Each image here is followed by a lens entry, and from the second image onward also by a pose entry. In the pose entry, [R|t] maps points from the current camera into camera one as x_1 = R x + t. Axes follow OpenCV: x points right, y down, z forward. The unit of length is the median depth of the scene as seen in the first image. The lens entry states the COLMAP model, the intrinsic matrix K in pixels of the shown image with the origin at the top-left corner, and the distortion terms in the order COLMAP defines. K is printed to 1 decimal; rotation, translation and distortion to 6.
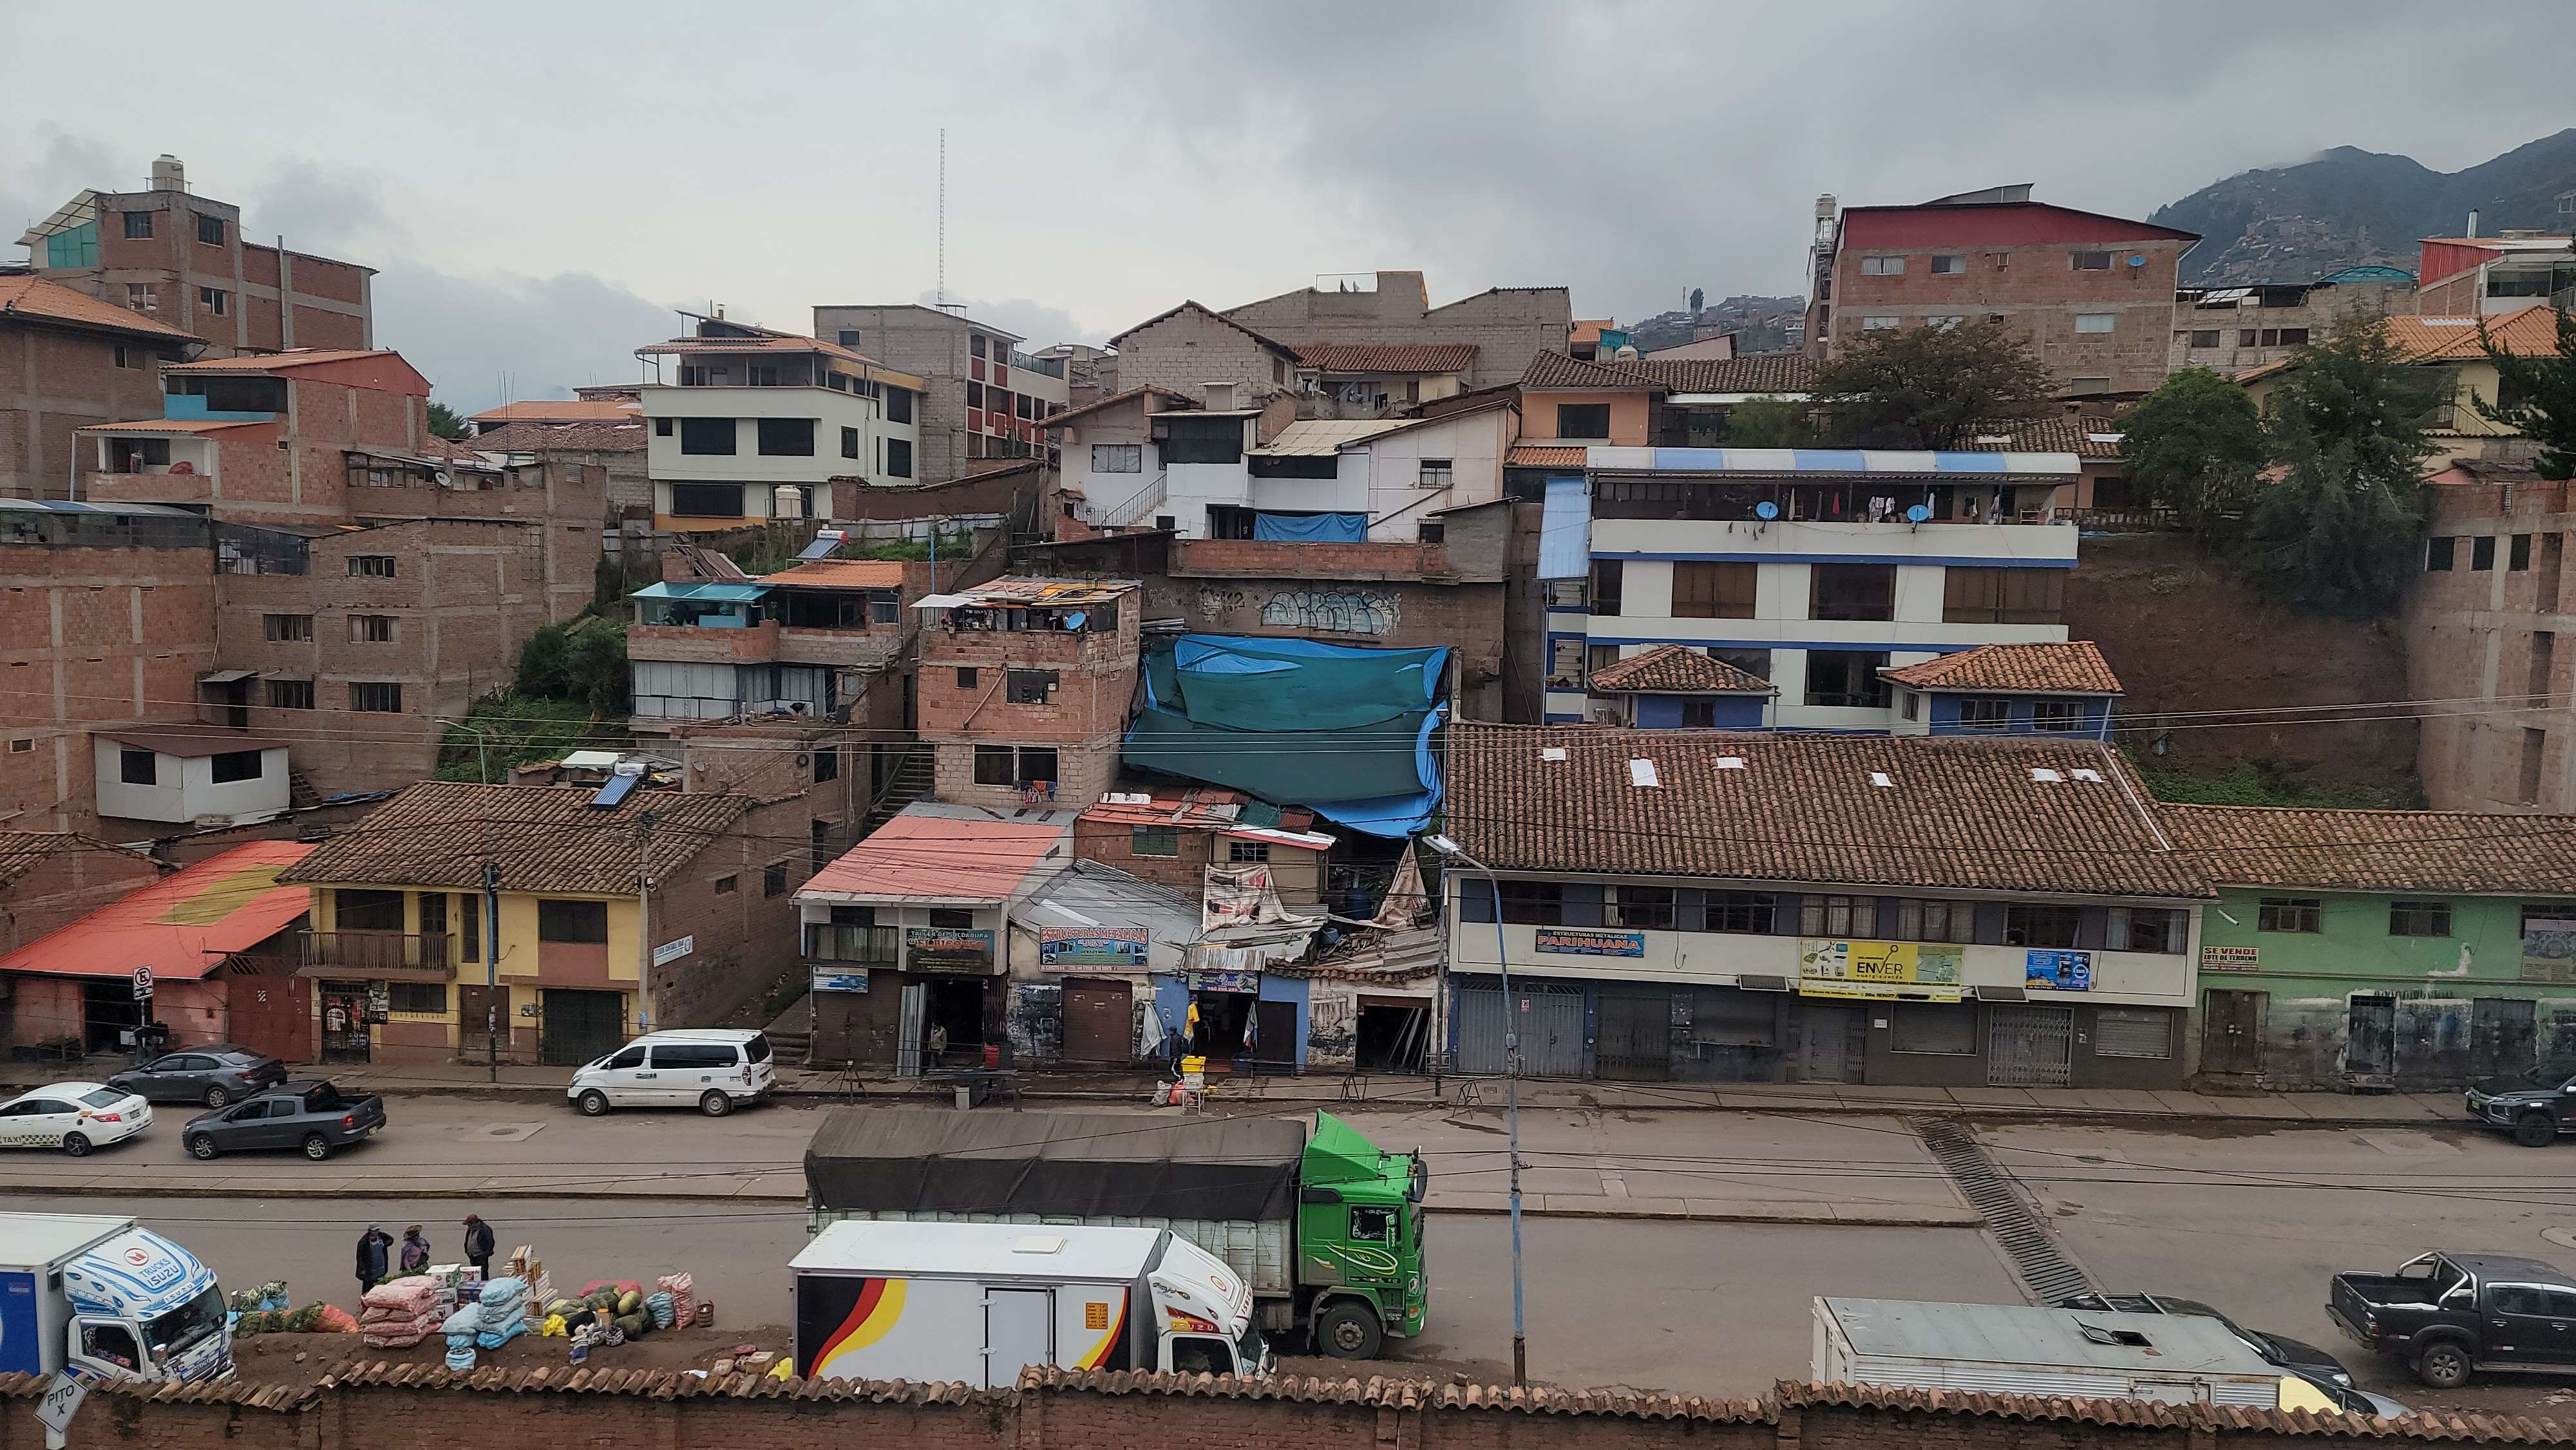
lens RADIAL K [[1883.9, 0, 1277.3], [0, 1883.9, 721.4], [0, 0, 1]] dist [0.108767, -0.121820]
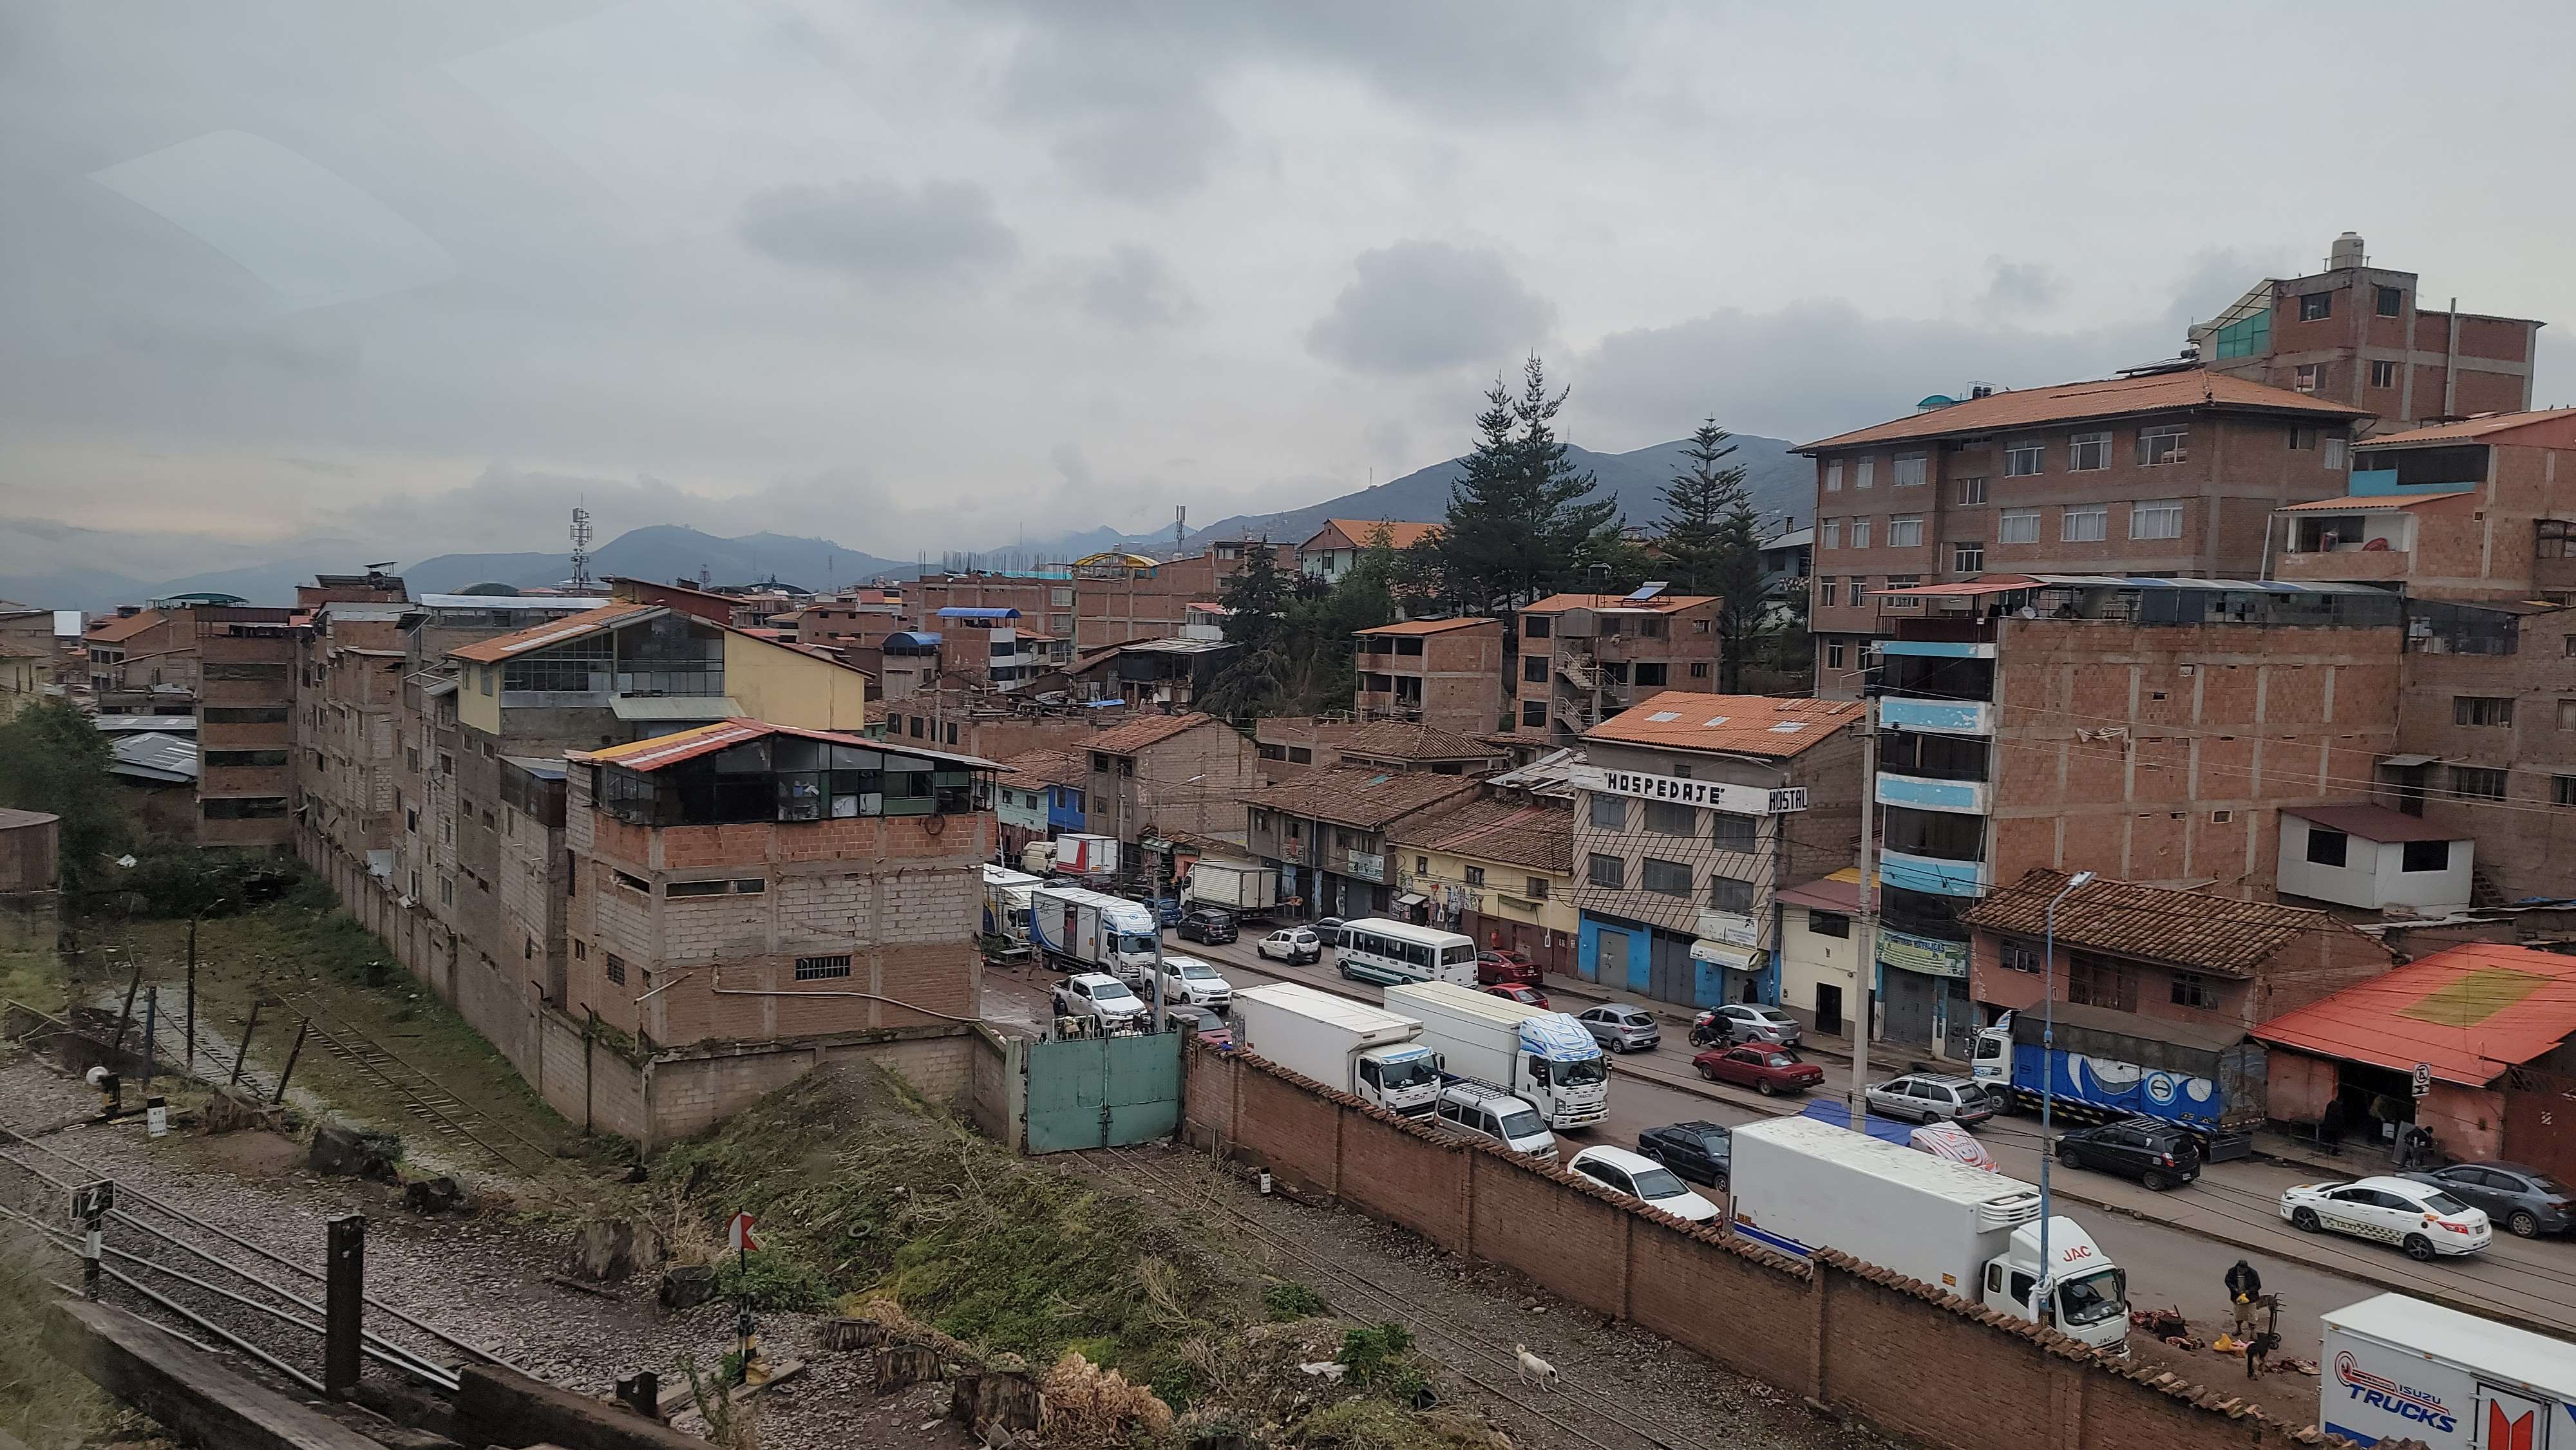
lens RADIAL K [[1883.9, 0, 1277.3], [0, 1883.9, 721.4], [0, 0, 1]] dist [0.108767, -0.121820]
pose [[0.595883, 0.038937, -0.802127, -0.114103], [-0.071615, 0.997421, -0.004784, 0.002315], [0.799872, 0.060295, 0.597135, -0.022893]]
